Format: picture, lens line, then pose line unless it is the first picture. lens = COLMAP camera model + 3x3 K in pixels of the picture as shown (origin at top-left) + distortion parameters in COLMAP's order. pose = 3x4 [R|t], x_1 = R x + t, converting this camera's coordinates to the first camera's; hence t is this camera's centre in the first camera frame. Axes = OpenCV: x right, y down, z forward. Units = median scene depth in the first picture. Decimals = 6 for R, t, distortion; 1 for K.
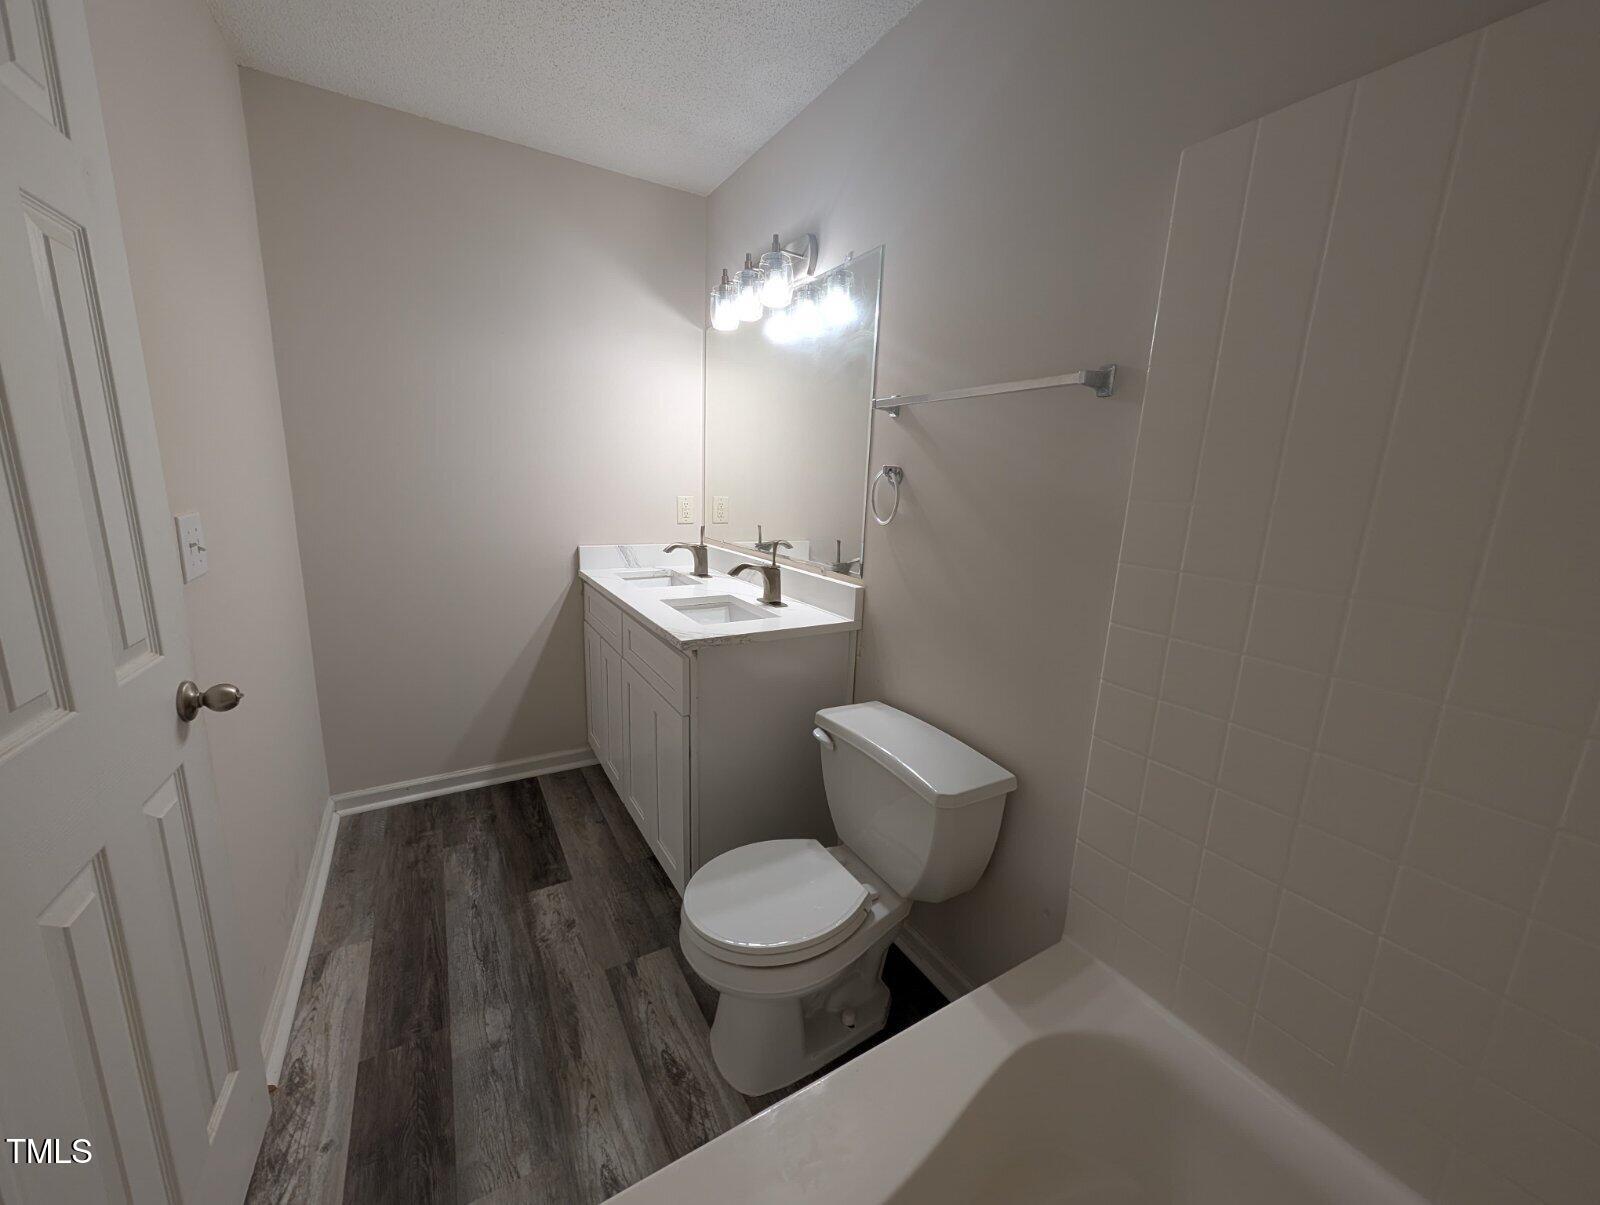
lens RADIAL K [[607.0, 0, 795.4], [0, 607.0, 603.5], [0, 0, 1]] dist [-0.000818, 0.000188]
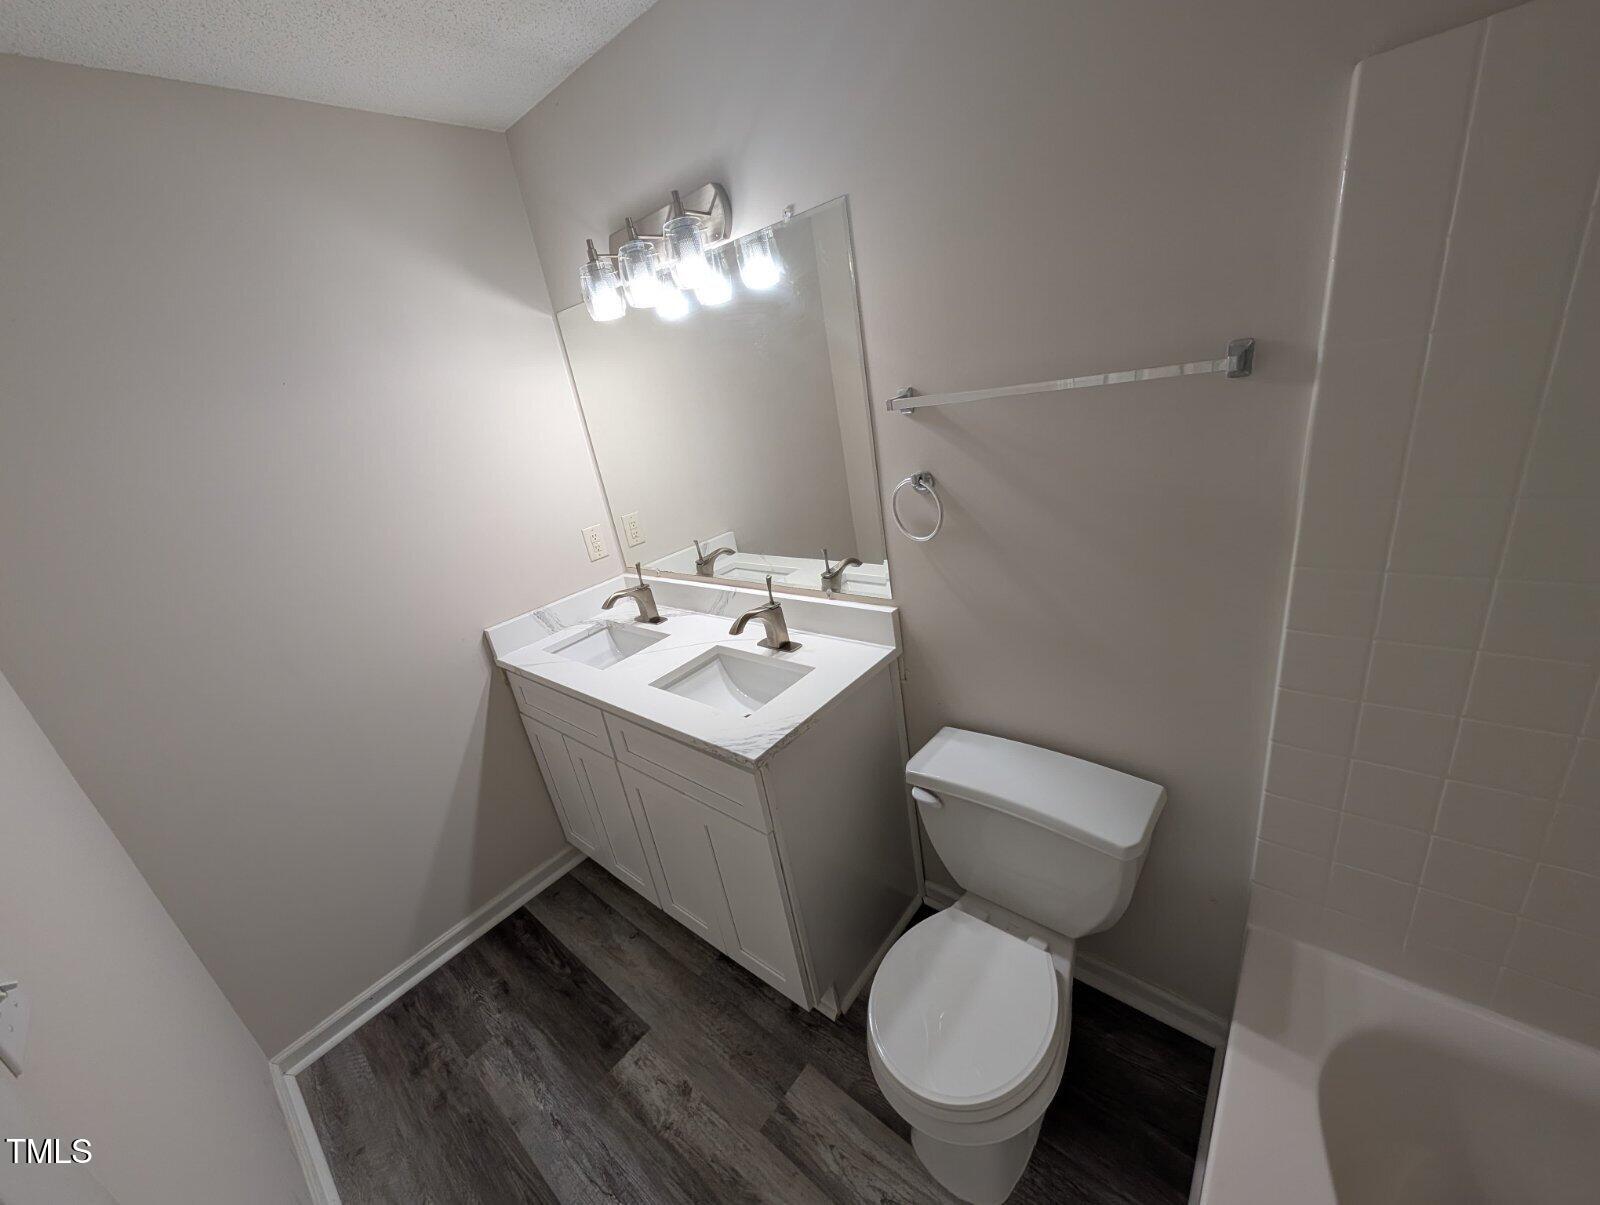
lens RADIAL K [[607.0, 0, 795.7], [0, 607.0, 602.8], [0, 0, 1]] dist [-0.000818, 0.000188]
pose [[0.926818, -0.293065, 0.234777, -0.225409], [0.260322, 0.952046, 0.160750, -0.212831], [-0.270629, -0.087868, 0.958665, 0.204466]]
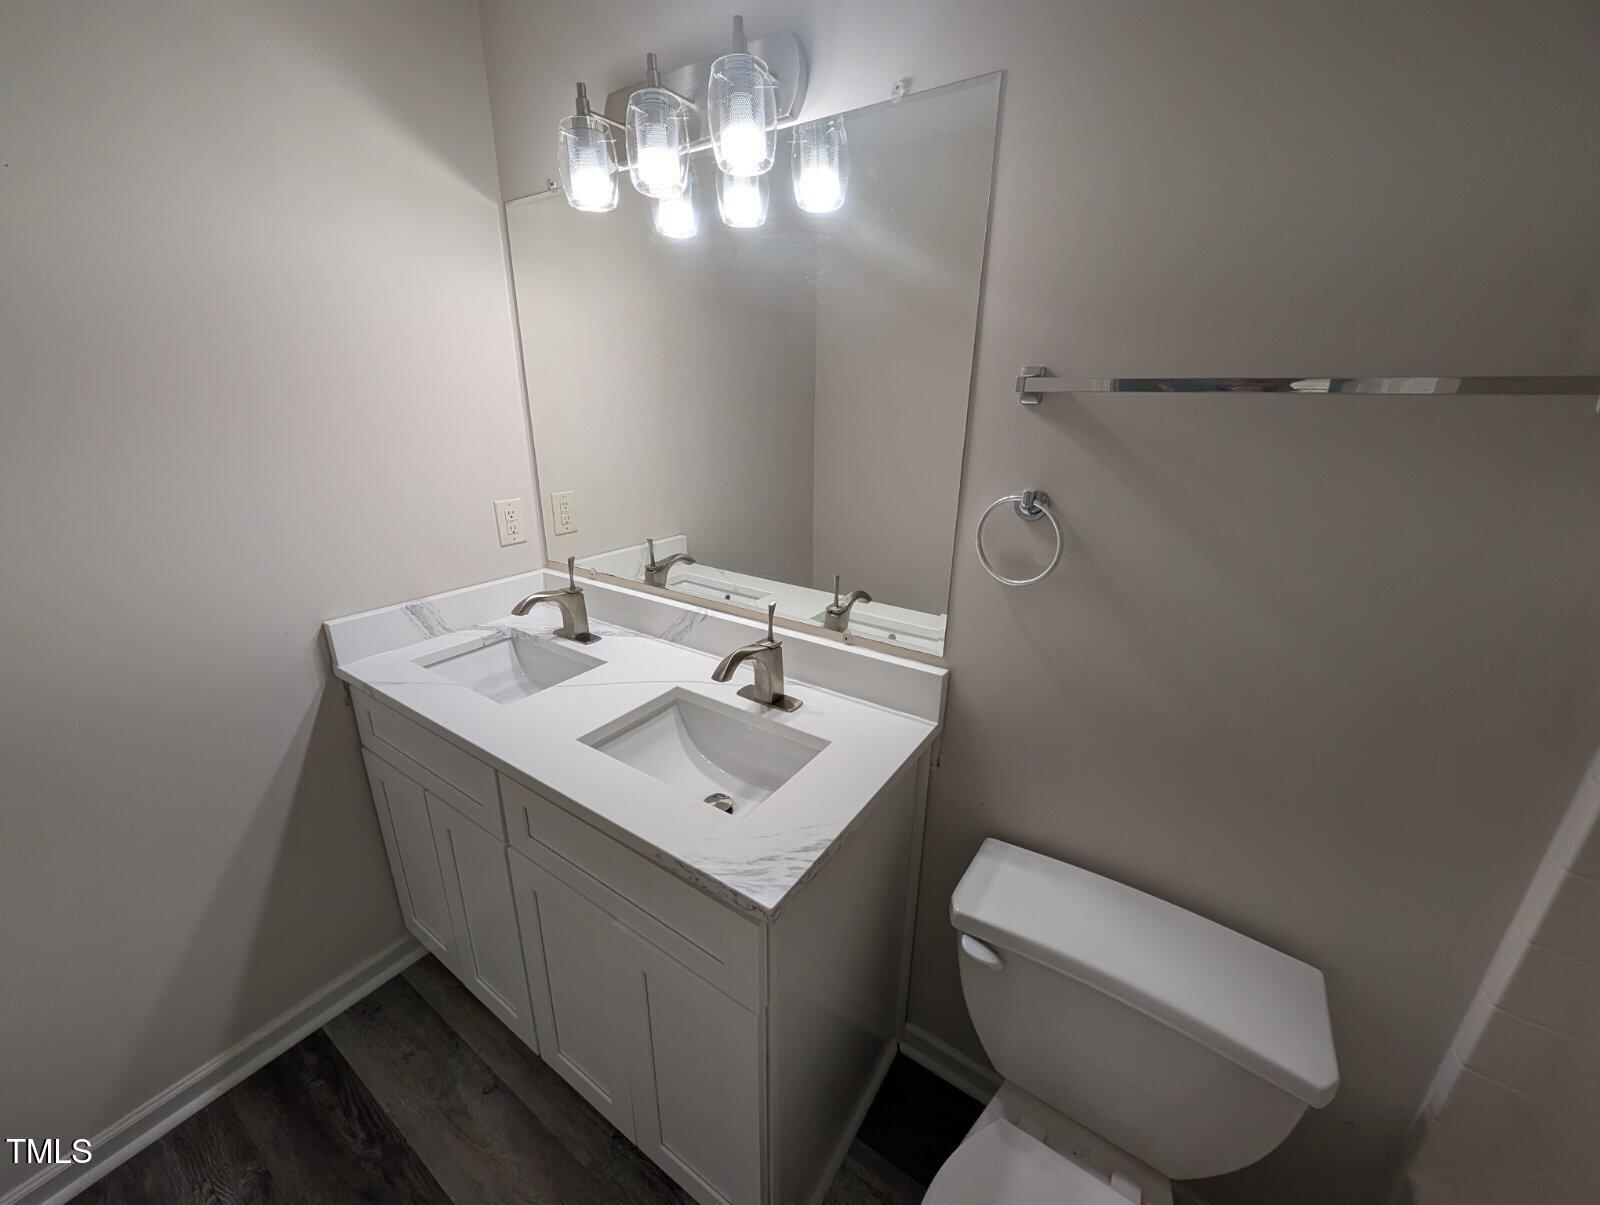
lens RADIAL K [[607.0, 0, 796.4], [0, 607.0, 602.8], [0, 0, 1]] dist [-0.000818, 0.000188]
pose [[0.902834, -0.160278, 0.399001, -0.274543], [0.106548, 0.982383, 0.153531, -0.211928], [-0.416579, -0.096101, 0.904006, 0.497798]]
